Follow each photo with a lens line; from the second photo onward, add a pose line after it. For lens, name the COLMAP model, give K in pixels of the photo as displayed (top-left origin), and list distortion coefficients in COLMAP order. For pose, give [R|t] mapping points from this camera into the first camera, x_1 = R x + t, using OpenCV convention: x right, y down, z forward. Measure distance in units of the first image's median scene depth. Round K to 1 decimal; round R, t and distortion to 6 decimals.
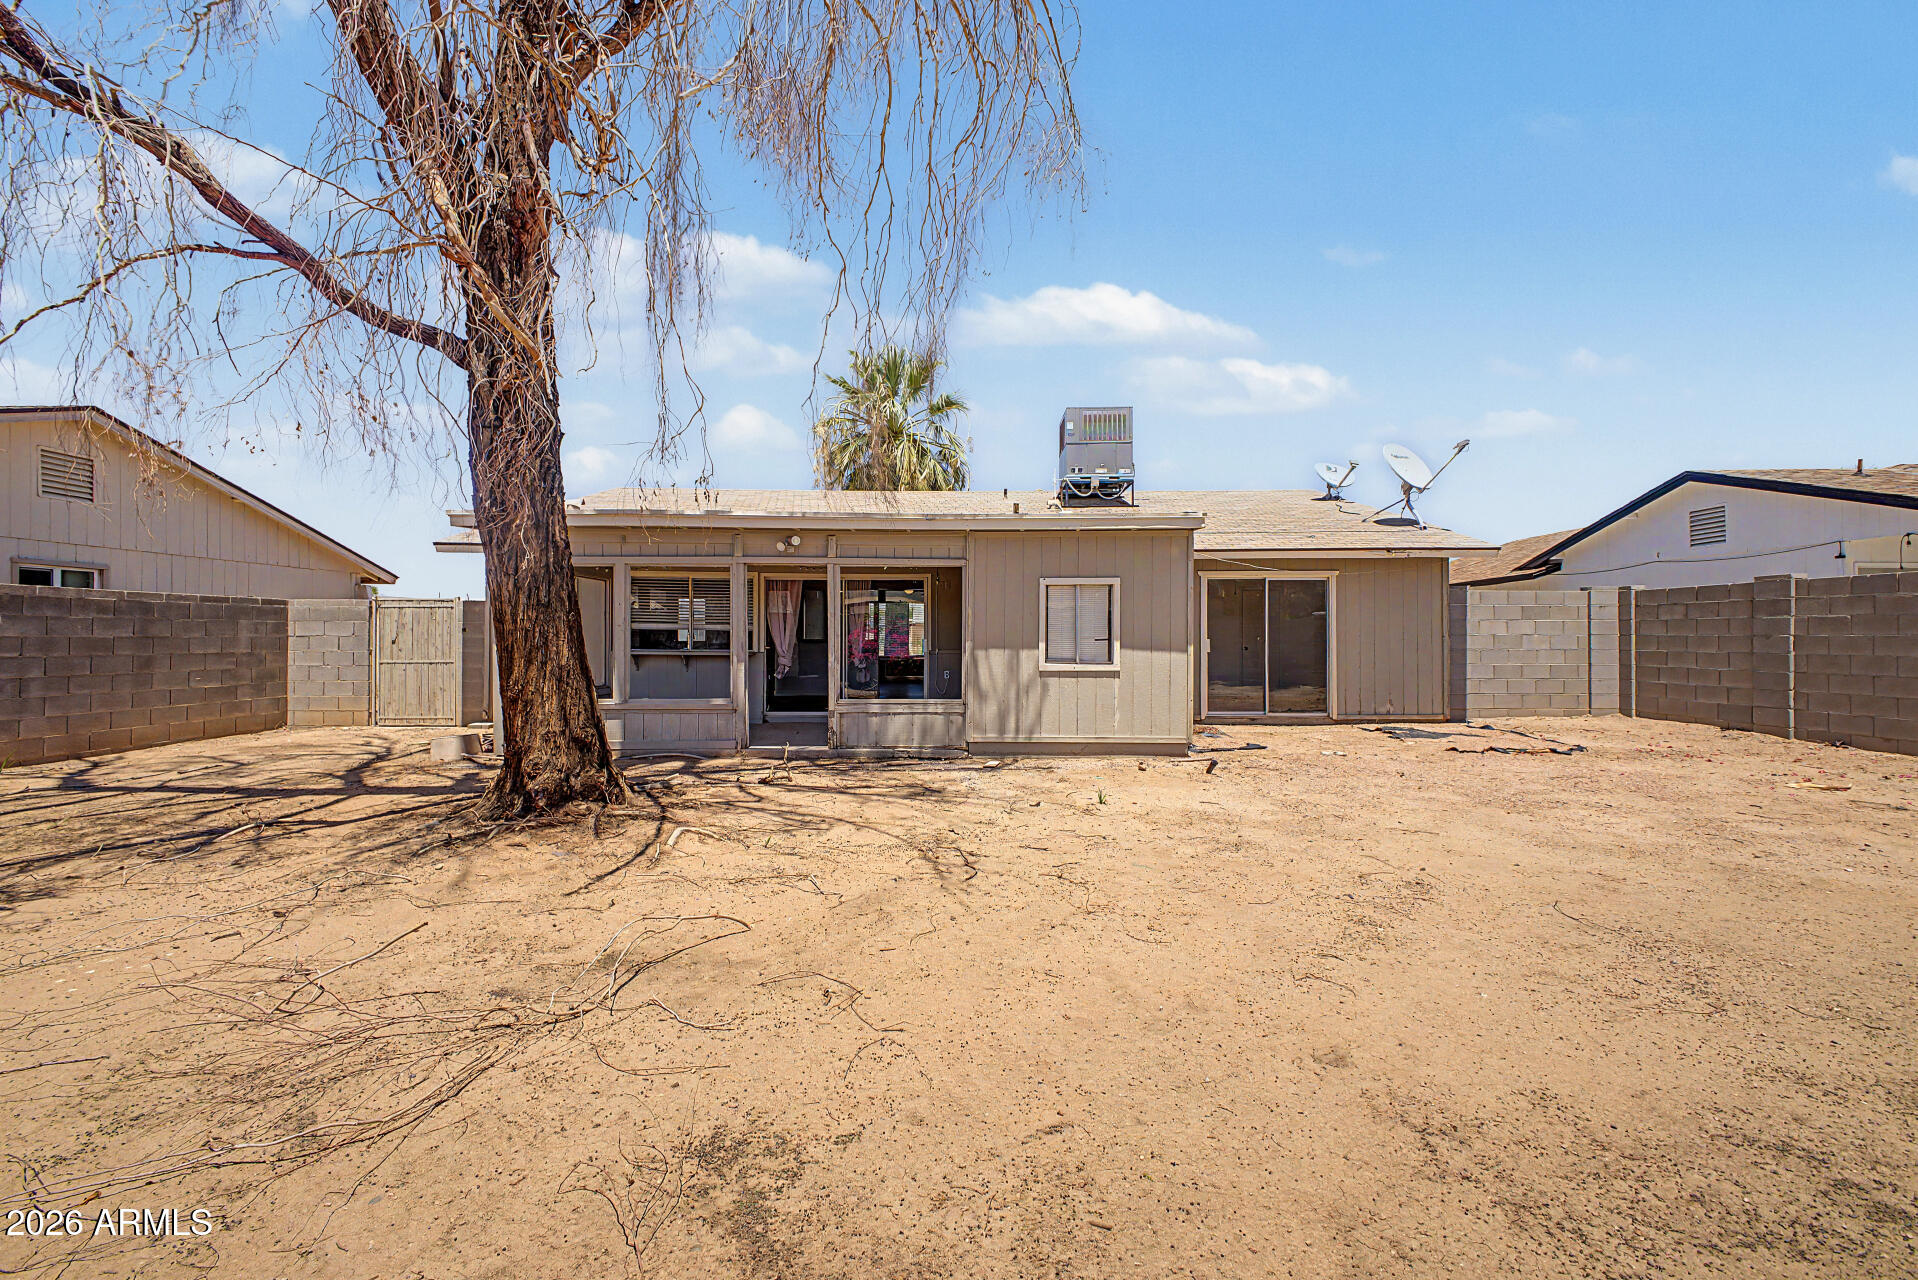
lens RADIAL K [[736.4, 0, 959.0], [0, 736.4, 640.0], [0, 0, 1]] dist [0.000326, -0.000114]
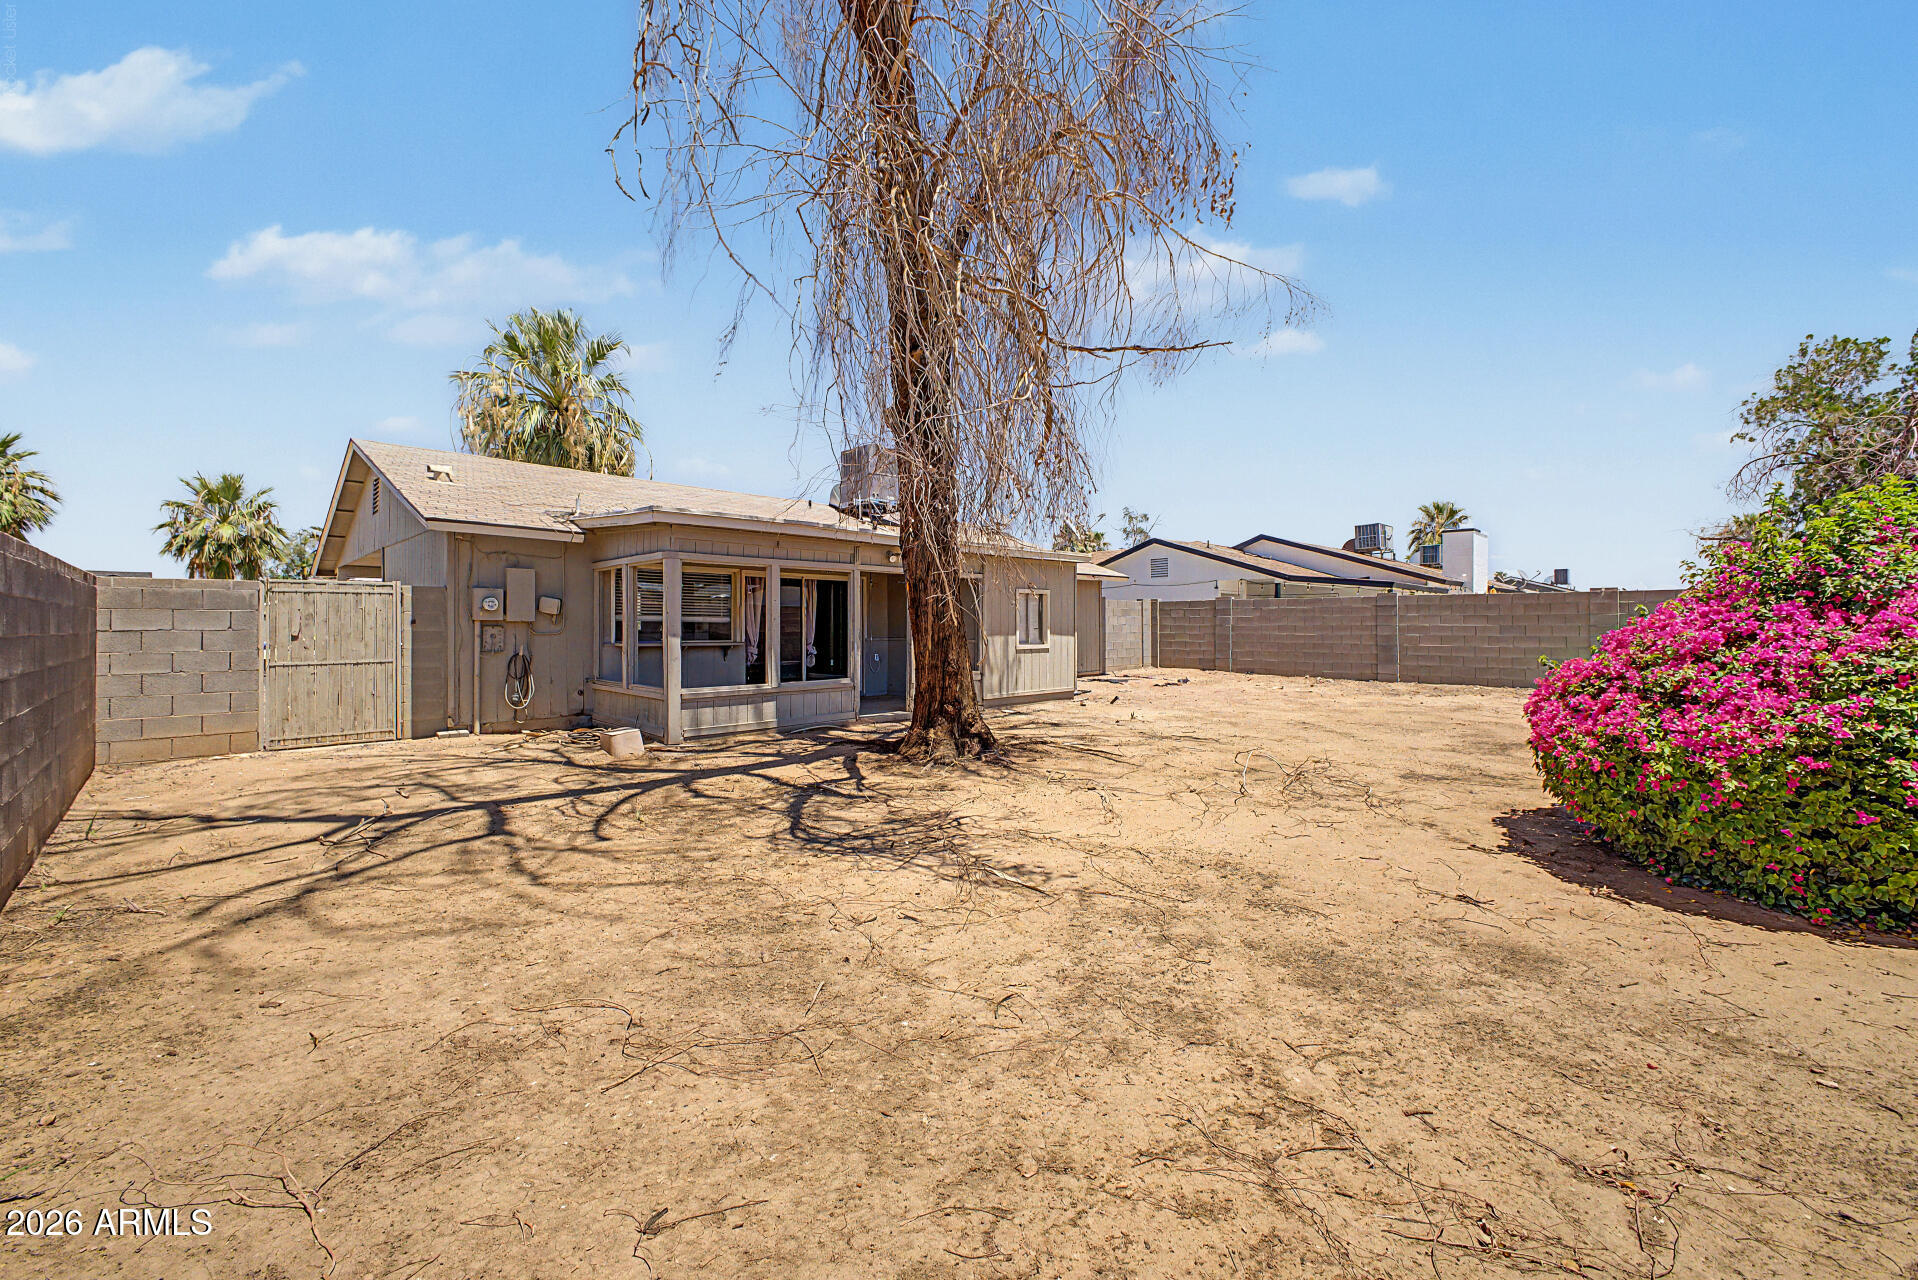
lens RADIAL K [[736.4, 0, 959.0], [0, 736.4, 640.0], [0, 0, 1]] dist [0.000326, -0.000114]
pose [[0.722440, -0.016588, 0.691234, -1.023556], [0.006287, 0.999828, 0.017423, -0.005262], [-0.691405, -0.008242, 0.722421, -0.026383]]
